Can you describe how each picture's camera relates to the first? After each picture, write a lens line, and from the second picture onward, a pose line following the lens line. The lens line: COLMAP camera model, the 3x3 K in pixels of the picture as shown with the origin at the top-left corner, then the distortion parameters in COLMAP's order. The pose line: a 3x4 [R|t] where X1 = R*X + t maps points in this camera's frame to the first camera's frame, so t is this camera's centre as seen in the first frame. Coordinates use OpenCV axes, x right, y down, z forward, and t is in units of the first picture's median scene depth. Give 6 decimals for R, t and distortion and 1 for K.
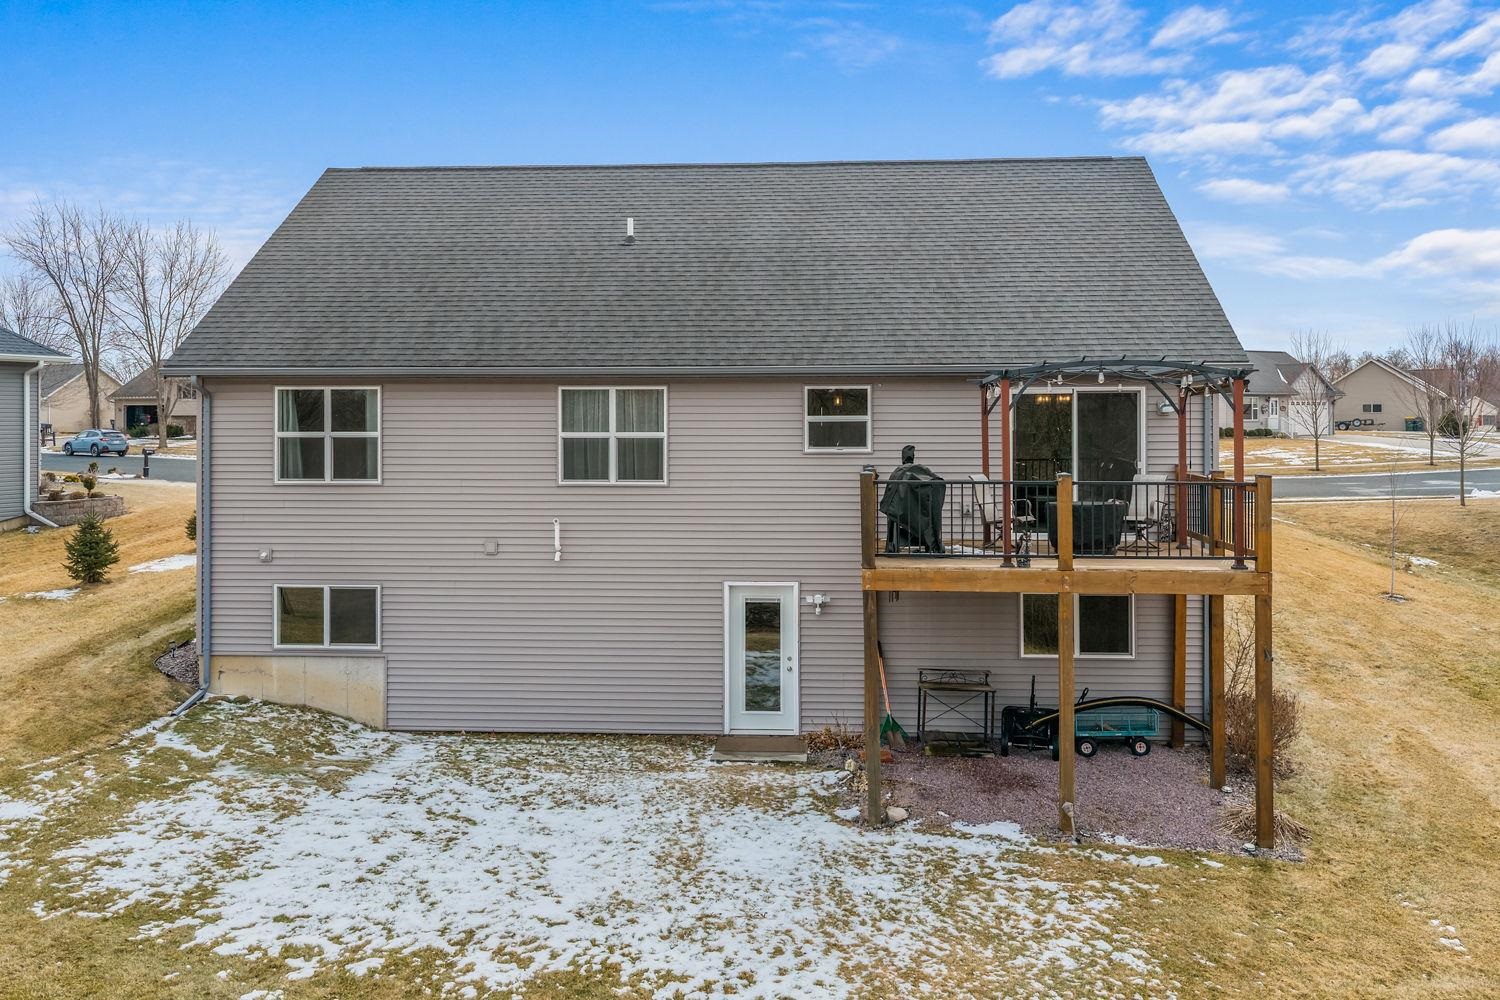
lens RADIAL K [[1381.1, 0, 699.0], [0, 1381.1, 428.0], [0, 0, 1]] dist [0.003116, -0.006604]
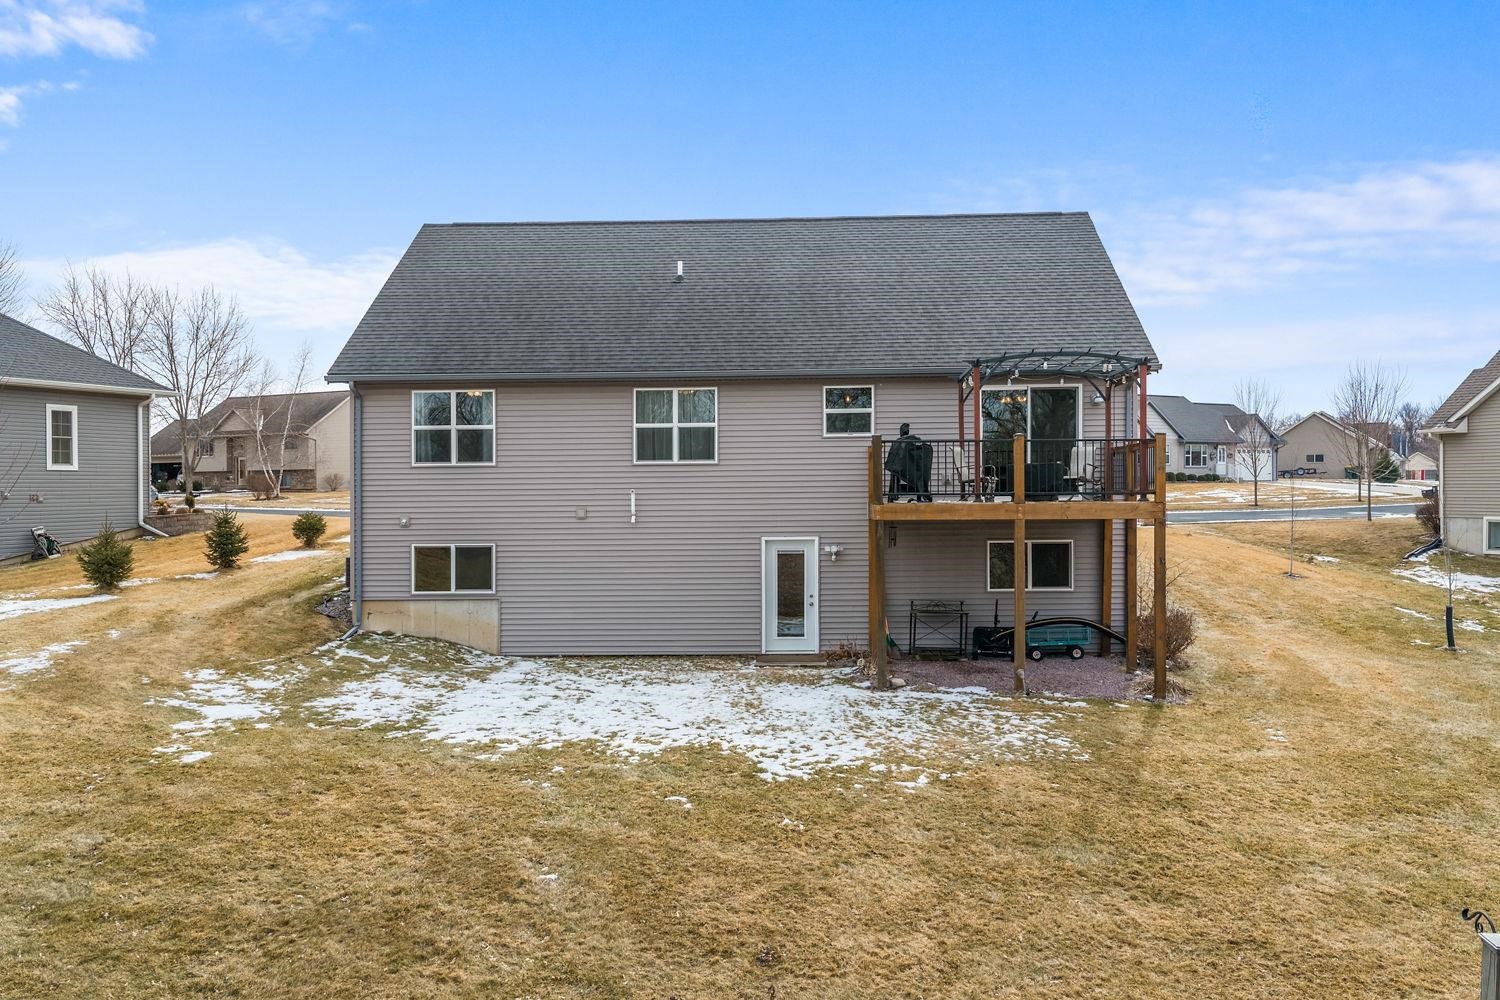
lens RADIAL K [[1410.2, 0, 678.2], [0, 1410.2, 552.2], [0, 0, 1]] dist [0.009983, -0.008797]
pose [[0.999927, -0.004393, 0.011259, -0.076444], [0.004067, 0.999577, 0.028809, 0.087392], [-0.011381, -0.028761, 0.999522, -0.337586]]
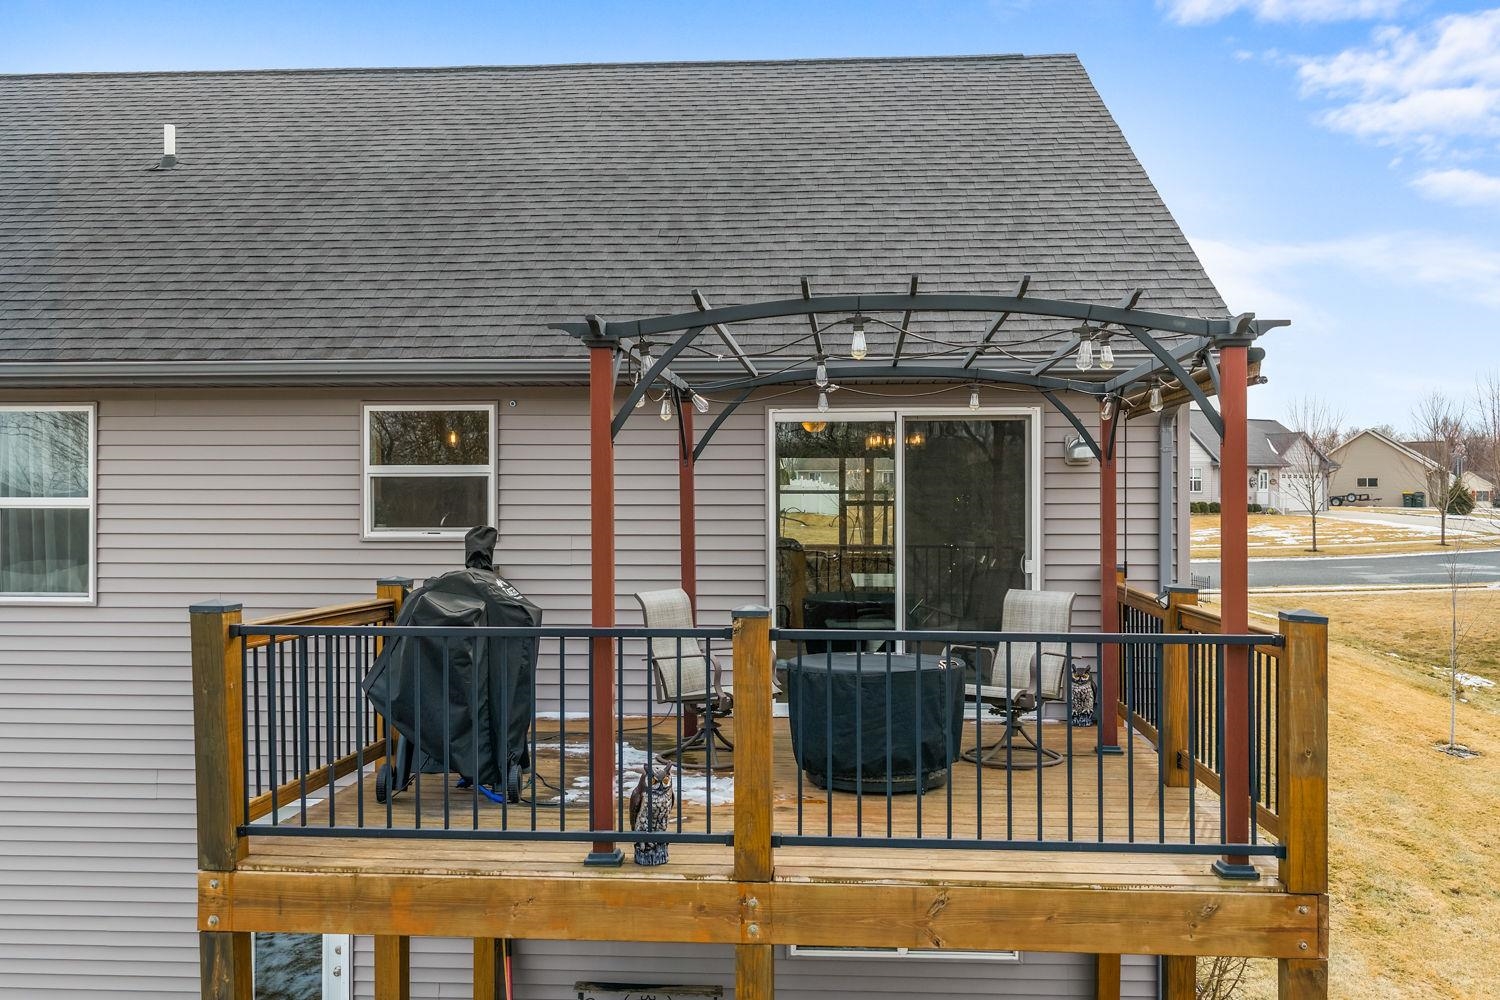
lens RADIAL K [[1264.6, 0, 747.1], [0, 1264.6, 498.5], [0, 0, 1]] dist [0.002887, -0.004508]
pose [[0.999920, 0.003606, 0.012111, 0.206237], [-0.003561, 0.999987, -0.003734, 0.004448], [-0.012124, 0.003691, 0.999920, 0.533505]]
